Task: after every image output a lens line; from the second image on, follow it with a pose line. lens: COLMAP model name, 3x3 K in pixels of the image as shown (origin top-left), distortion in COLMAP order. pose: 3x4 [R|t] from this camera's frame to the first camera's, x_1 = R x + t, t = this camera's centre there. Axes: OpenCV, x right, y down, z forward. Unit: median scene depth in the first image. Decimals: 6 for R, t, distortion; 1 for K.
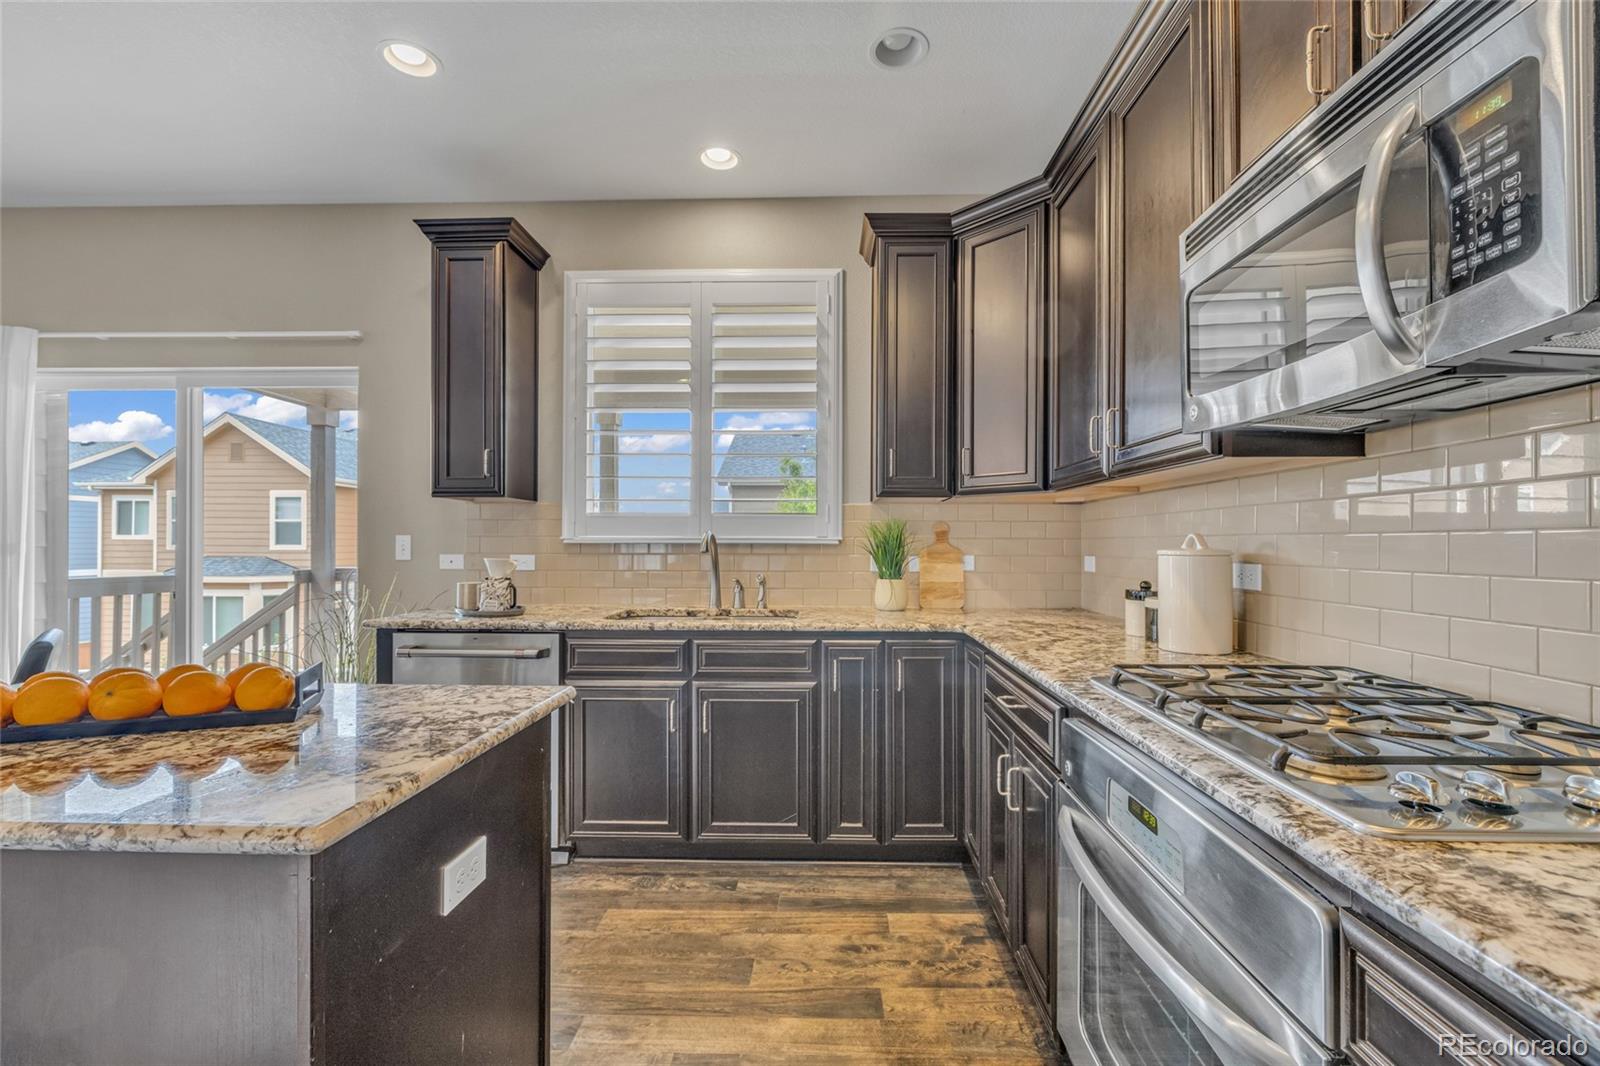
lens RADIAL K [[672.7, 0, 803.6], [0, 672.7, 541.9], [0, 0, 1]] dist [-0.001035, 0.000317]
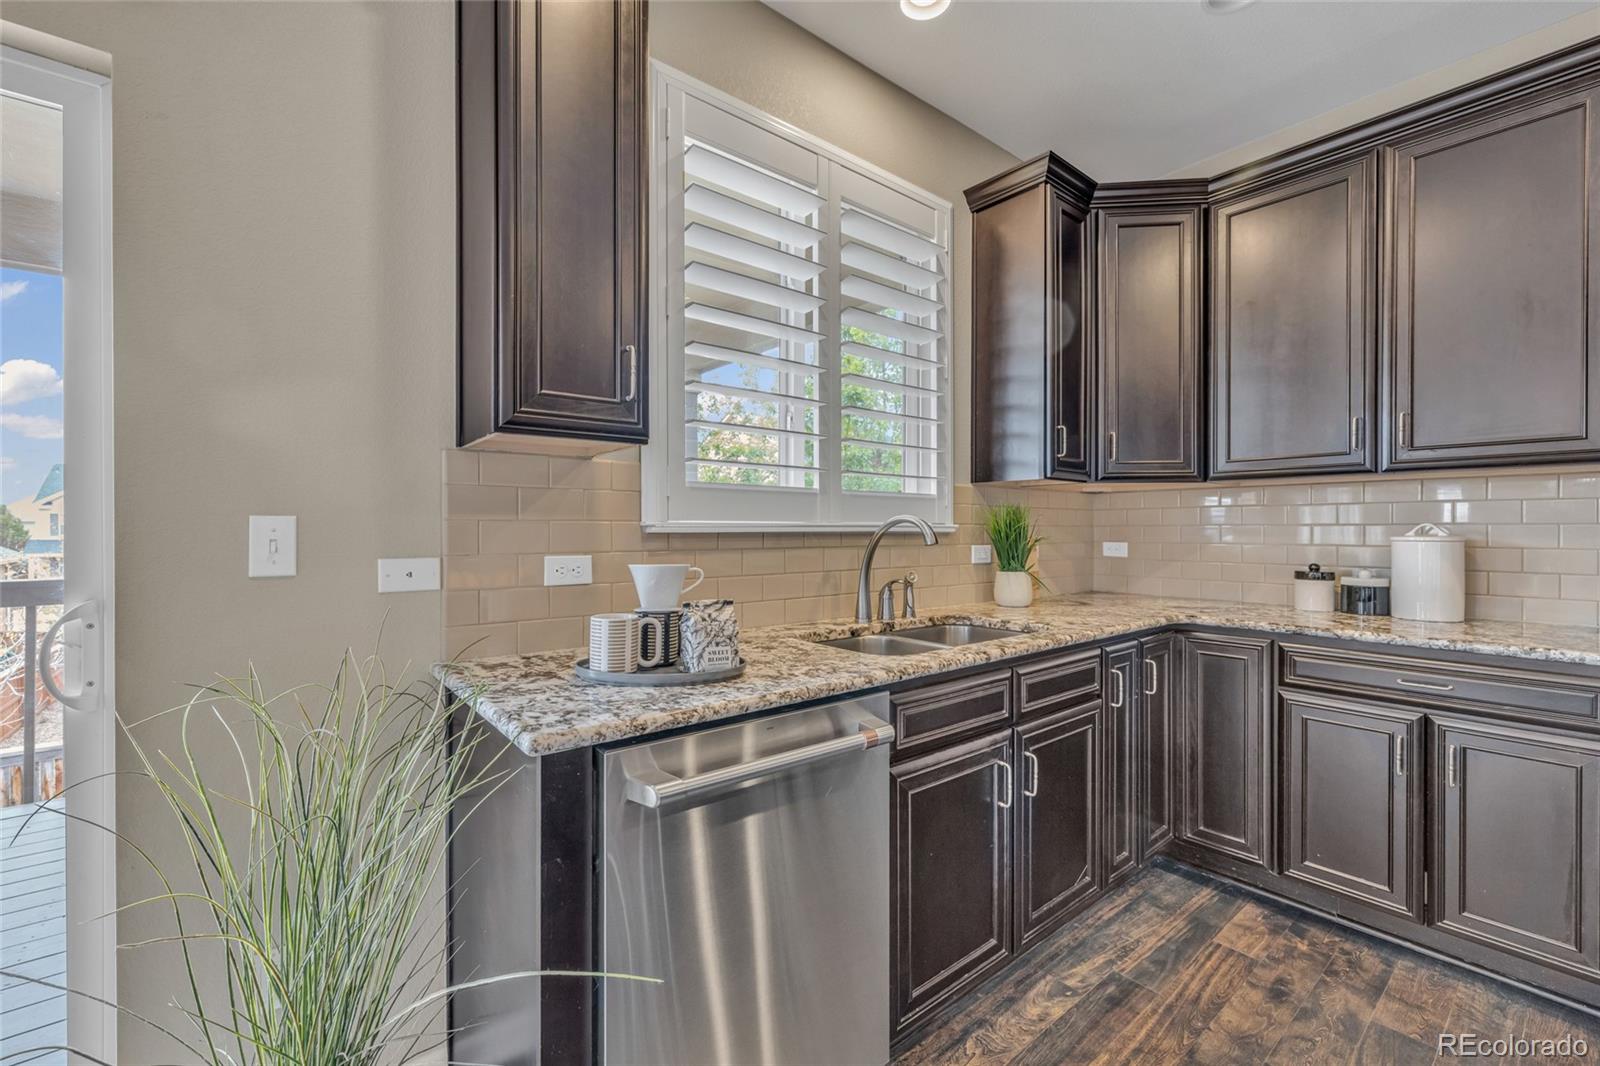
lens RADIAL K [[672.7, 0, 793.9], [0, 672.7, 531.8], [0, 0, 1]] dist [-0.001035, 0.000317]
pose [[0.758316, -0.004321, 0.651873, -0.737818], [0.001441, 0.999987, 0.004951, -0.002098], [-0.651886, -0.002815, 0.758312, 0.566929]]
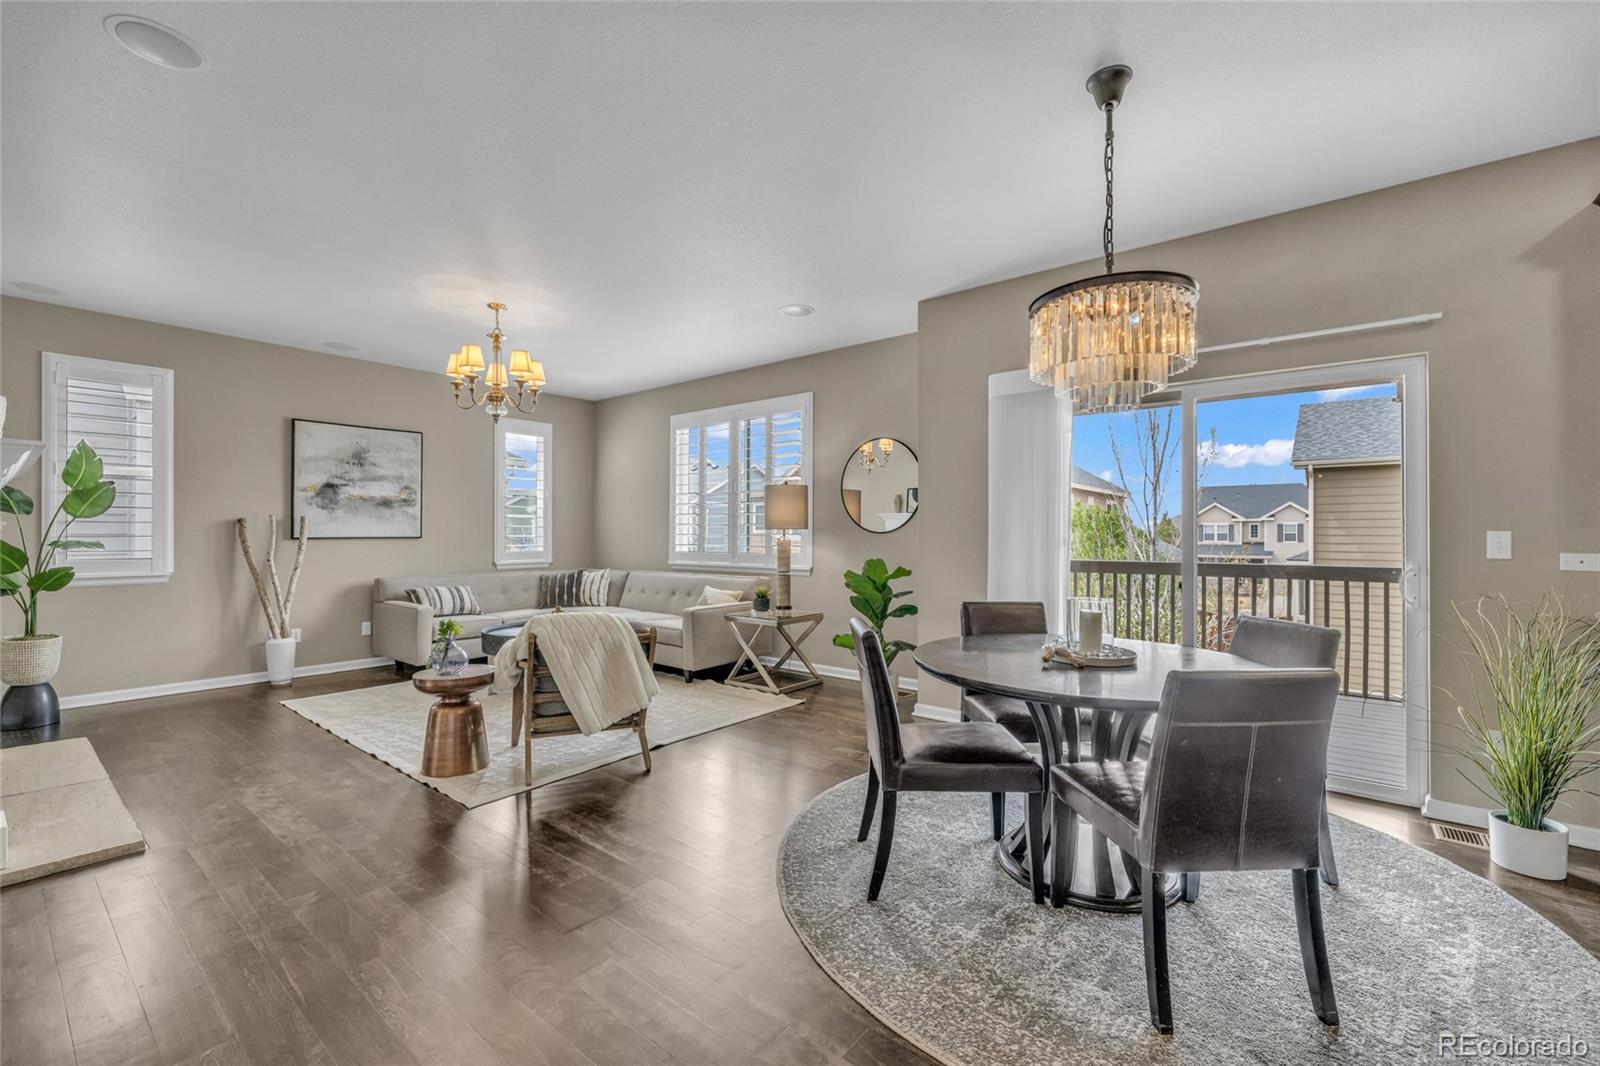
lens RADIAL K [[672.7, 0, 805.0], [0, 672.7, 531.6], [0, 0, 1]] dist [-0.001035, 0.000317]
pose [[0.798990, -0.003782, -0.601332, -0.943379], [0.000493, 0.999984, -0.005634, -0.005659], [0.601343, 0.004205, 0.798980, -0.320993]]
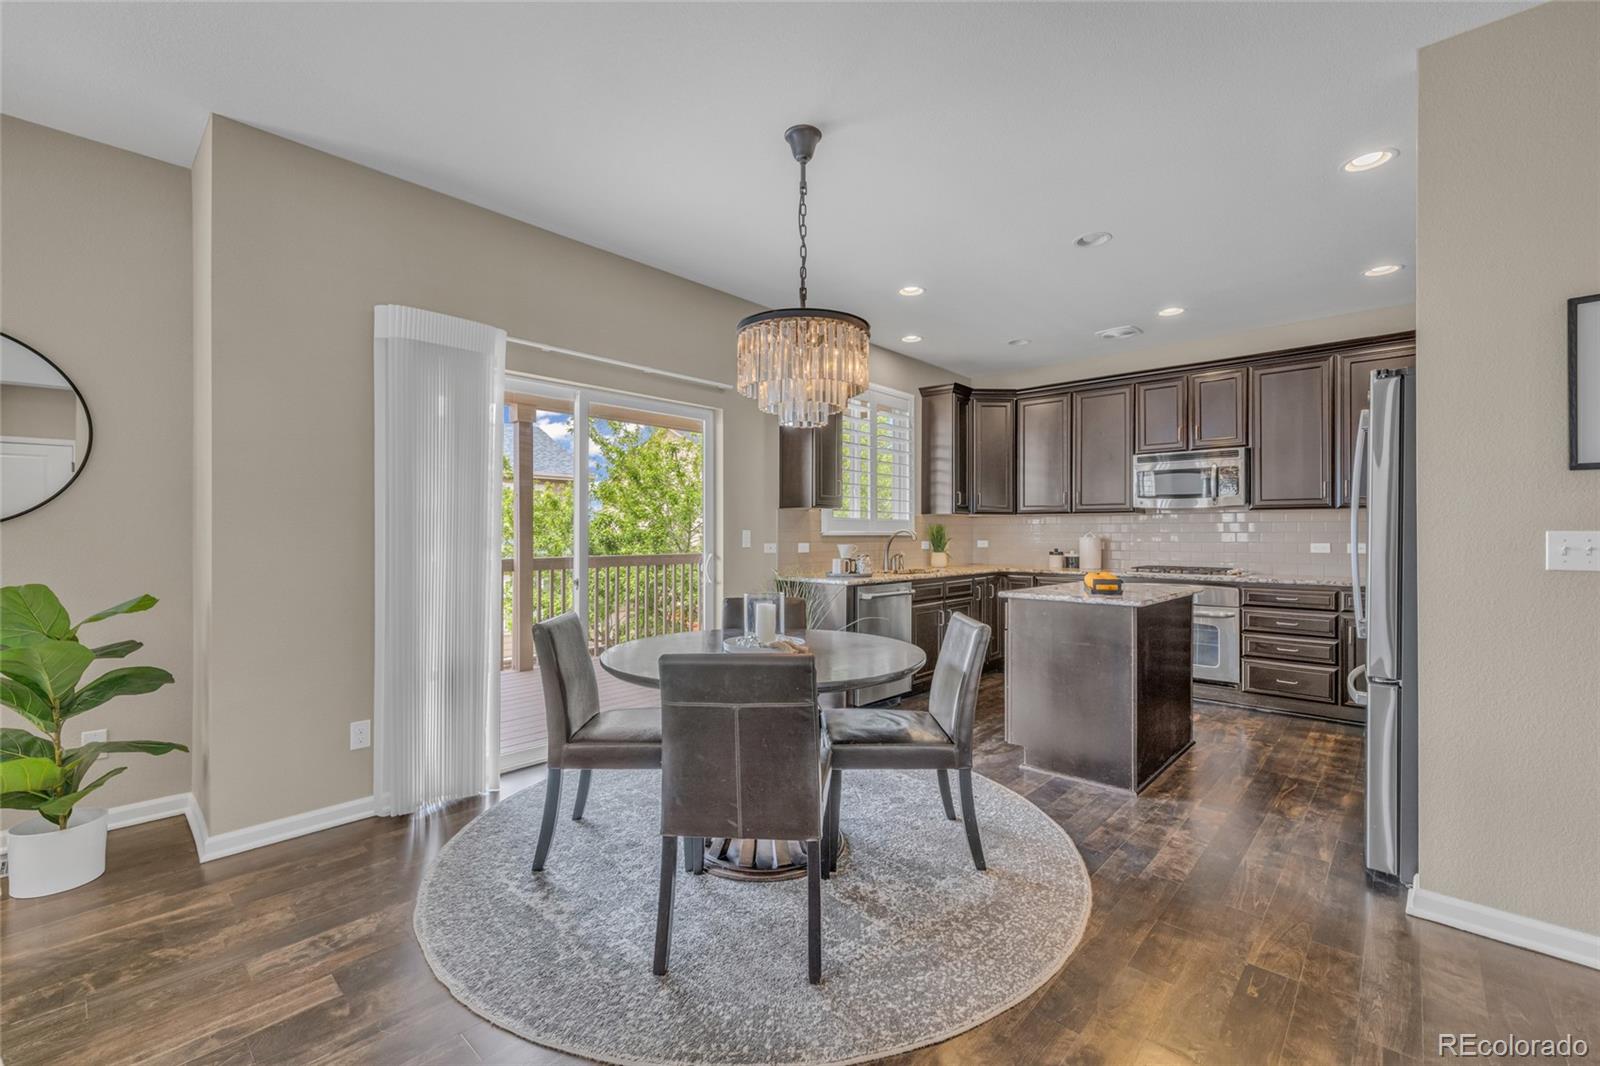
lens RADIAL K [[672.7, 0, 802.5], [0, 672.7, 532.3], [0, 0, 1]] dist [-0.001035, 0.000317]
pose [[0.649086, 0.000637, 0.760715, -1.907253], [-0.000499, 1.000000, -0.000411, -0.006836], [-0.760715, -0.000113, 0.649086, -0.034399]]
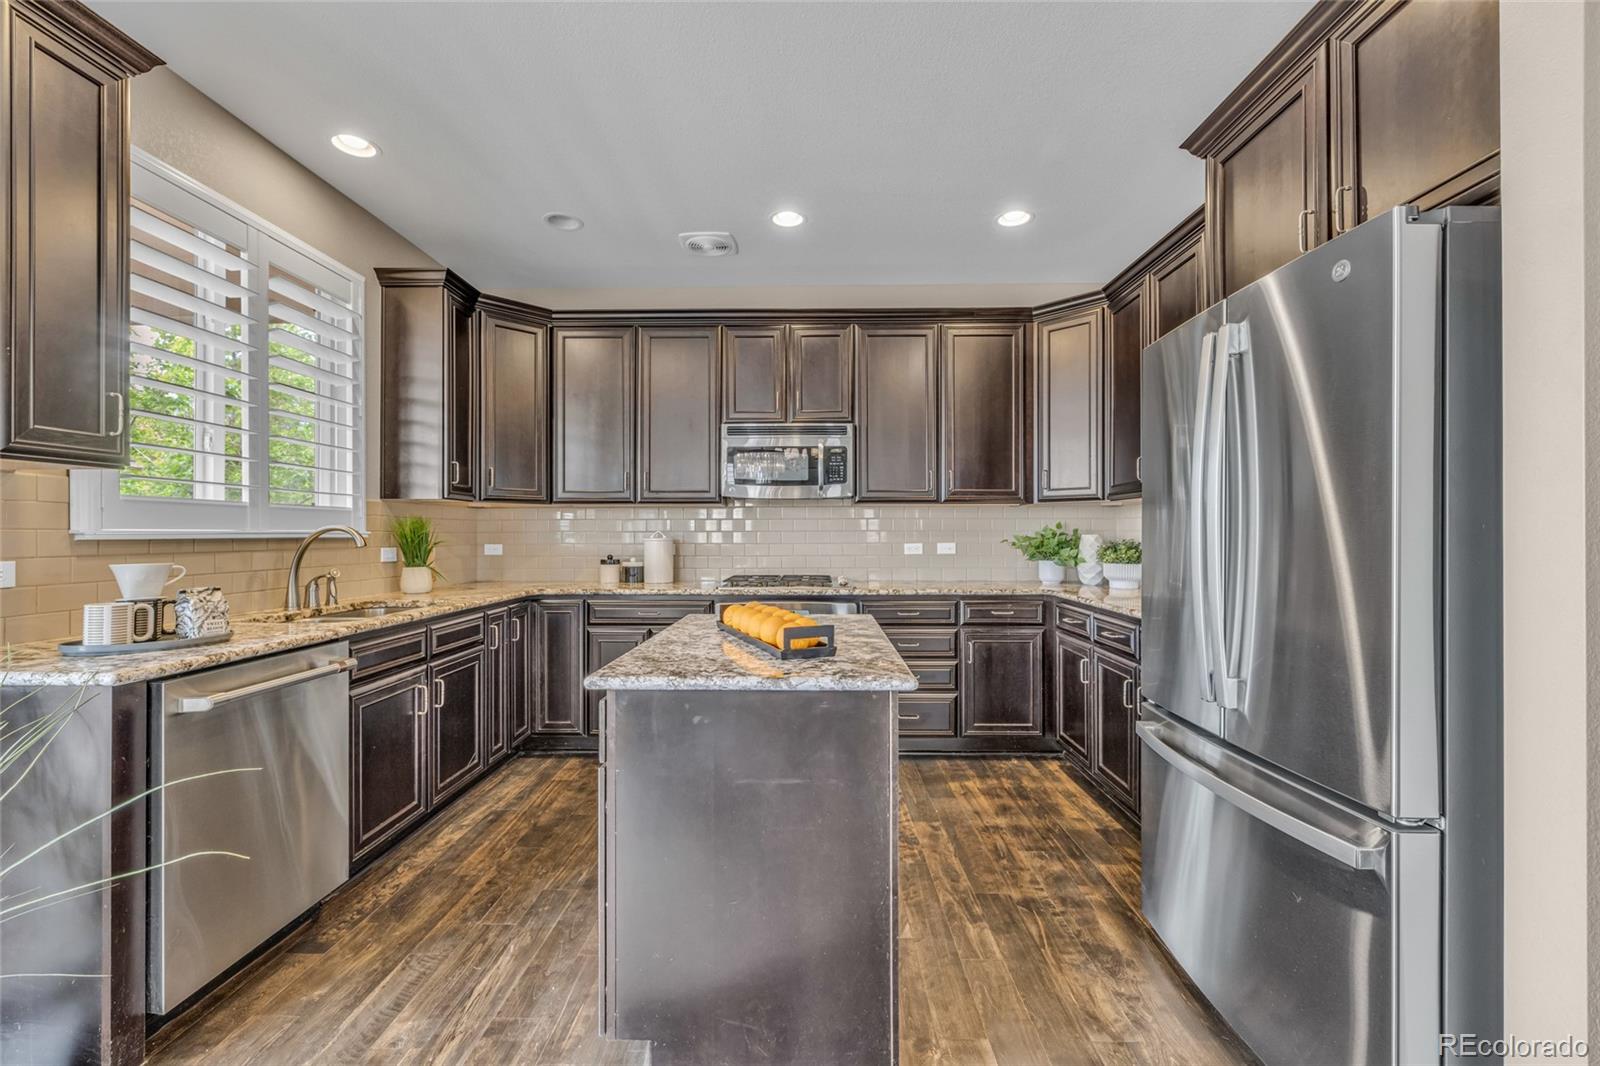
lens RADIAL K [[672.7, 0, 803.9], [0, 672.7, 529.1], [0, 0, 1]] dist [-0.001035, 0.000317]
pose [[-0.018199, 0.004201, 0.999826, -1.168951], [0.001551, 0.999990, -0.004173, -0.005558], [-0.999833, 0.001475, -0.018205, 0.377419]]
